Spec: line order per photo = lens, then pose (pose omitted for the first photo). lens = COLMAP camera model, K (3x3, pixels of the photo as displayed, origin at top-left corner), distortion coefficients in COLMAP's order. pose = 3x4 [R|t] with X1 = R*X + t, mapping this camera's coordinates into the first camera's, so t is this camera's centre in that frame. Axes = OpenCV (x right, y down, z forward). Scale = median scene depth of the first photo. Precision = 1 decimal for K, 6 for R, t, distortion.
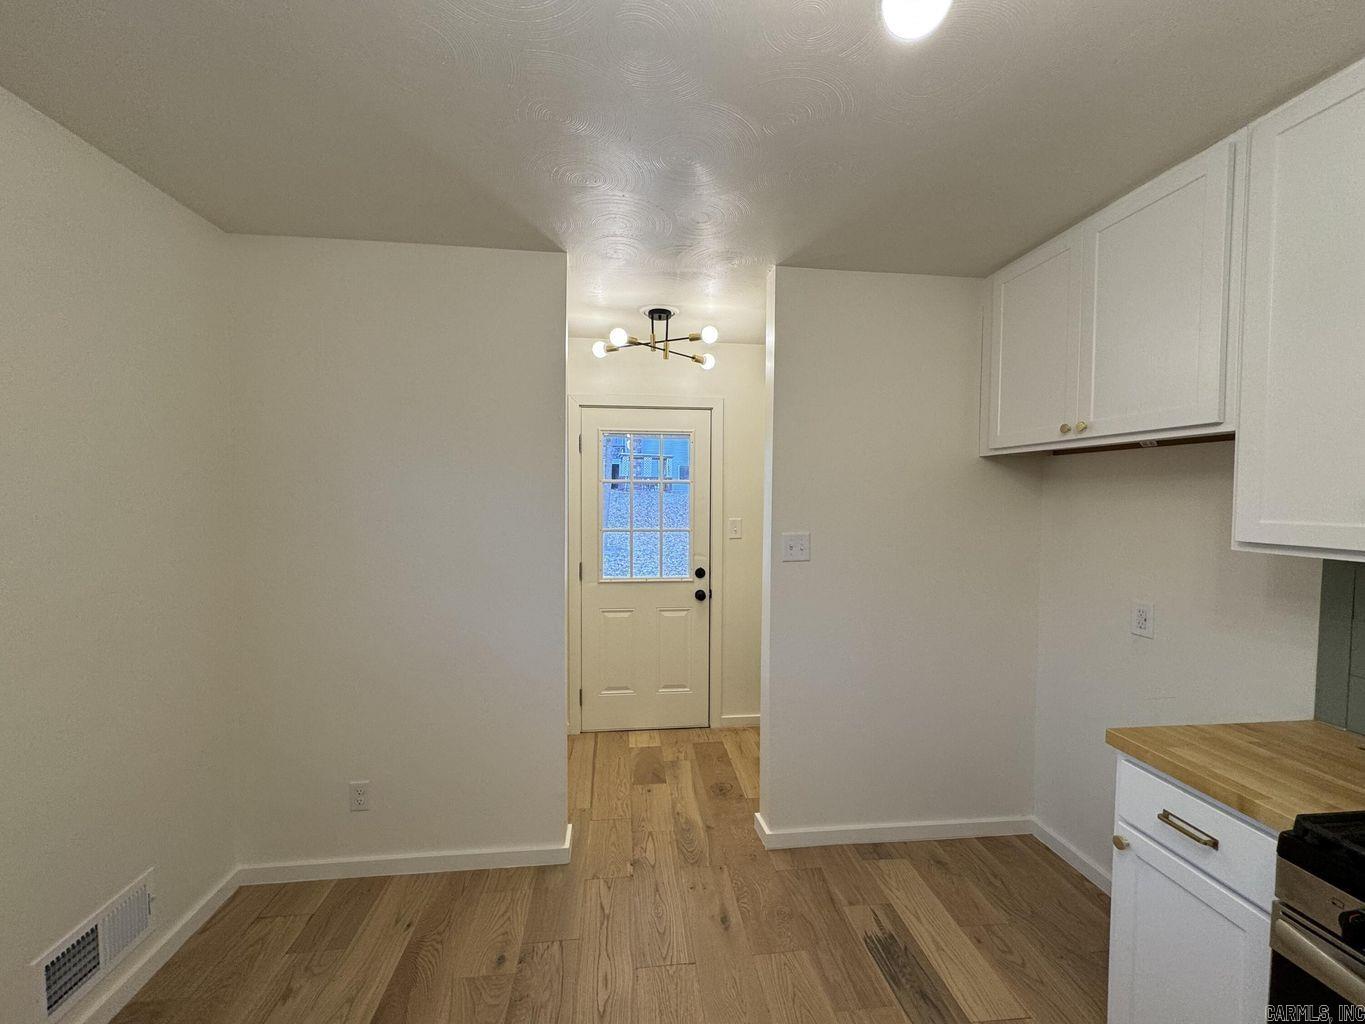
lens RADIAL K [[546.8, 0, 682.5], [0, 546.8, 512.0], [0, 0, 1]] dist [-0.000071, 0.000030]
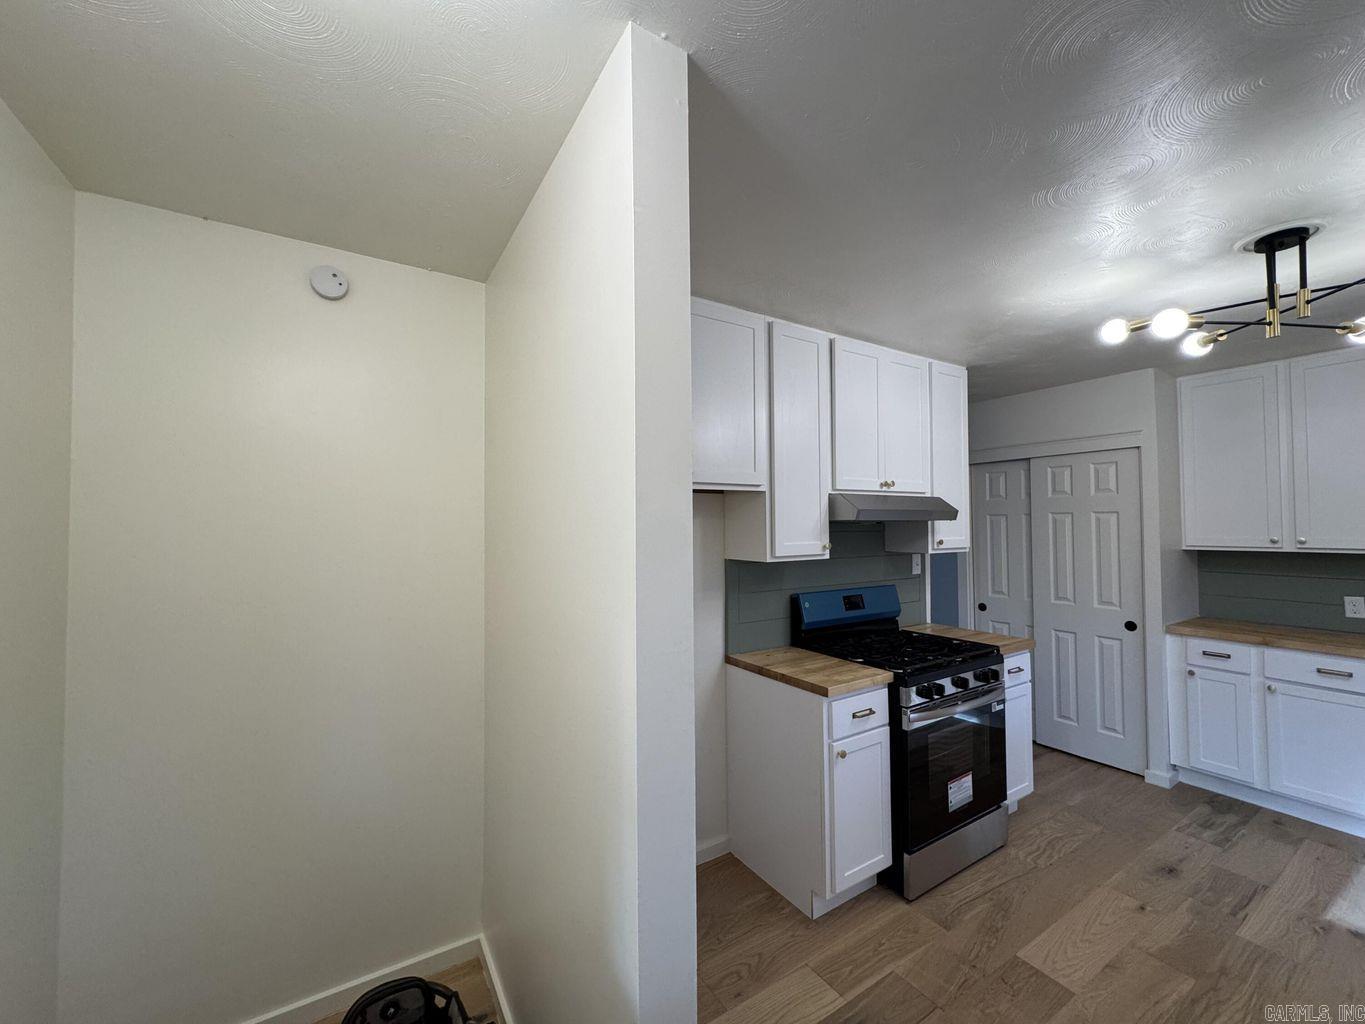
lens RADIAL K [[546.8, 0, 682.5], [0, 546.8, 512.0], [0, 0, 1]] dist [-0.000071, 0.000030]
pose [[-0.433389, 0.011435, 0.901134, -0.300746], [0.030341, 0.999538, 0.001909, -0.071839], [-0.900696, 0.028169, -0.433536, 1.521666]]
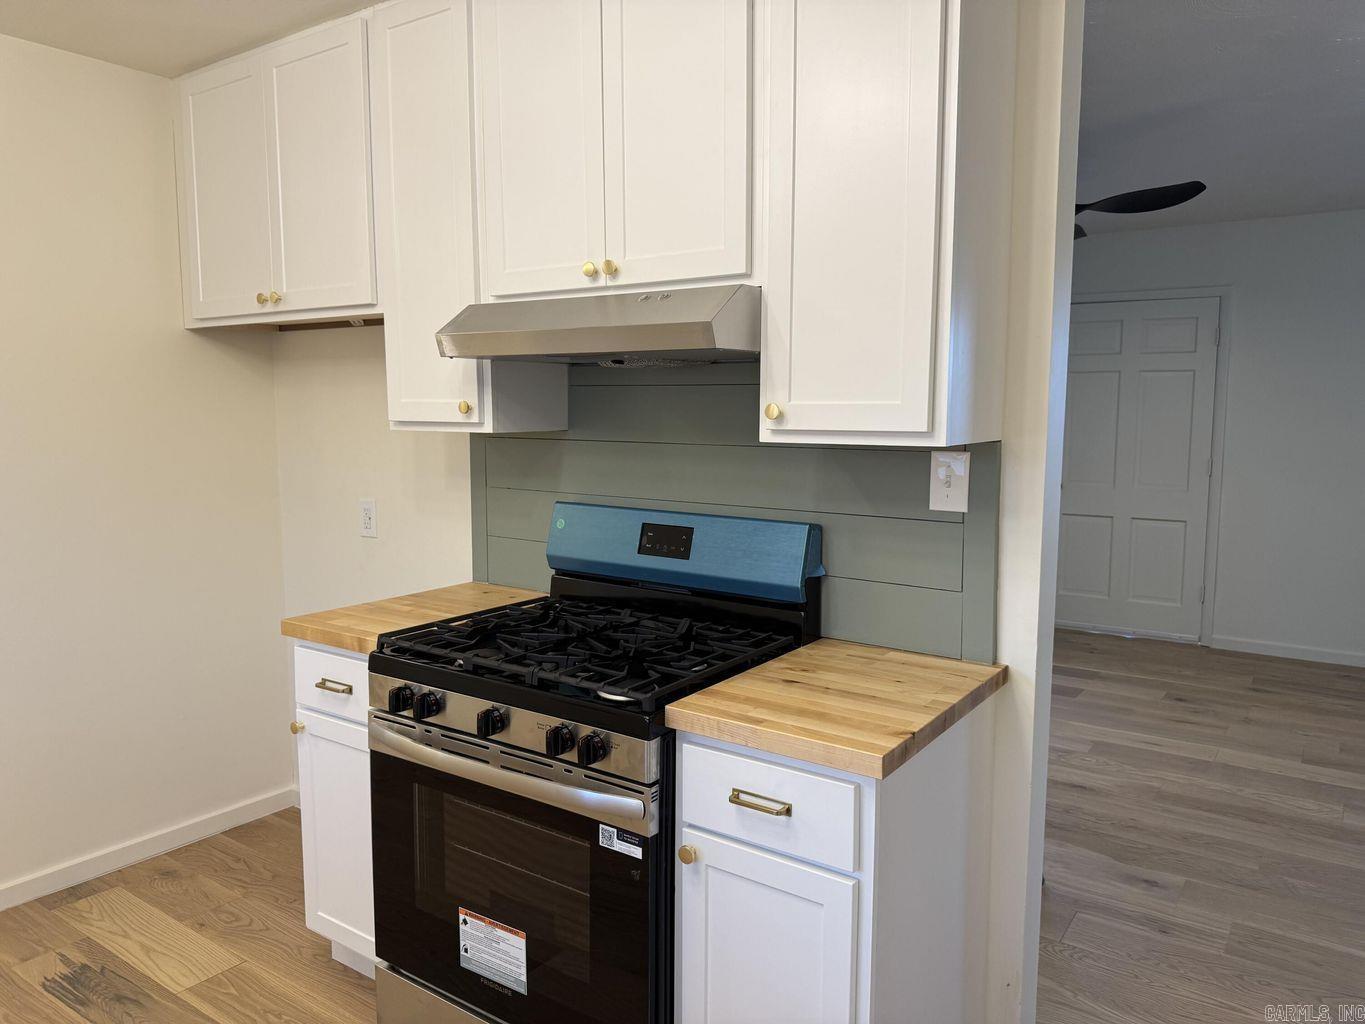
lens RADIAL K [[961.6, 0, 682.5], [0, 961.6, 512.0], [0, 0, 1]] dist [0.029592, -0.039831]
pose [[0.663577, -0.093554, 0.742235, 0.001144], [0.030413, 0.994703, 0.098185, 0.047848], [-0.747489, -0.042580, 0.662908, -0.488479]]
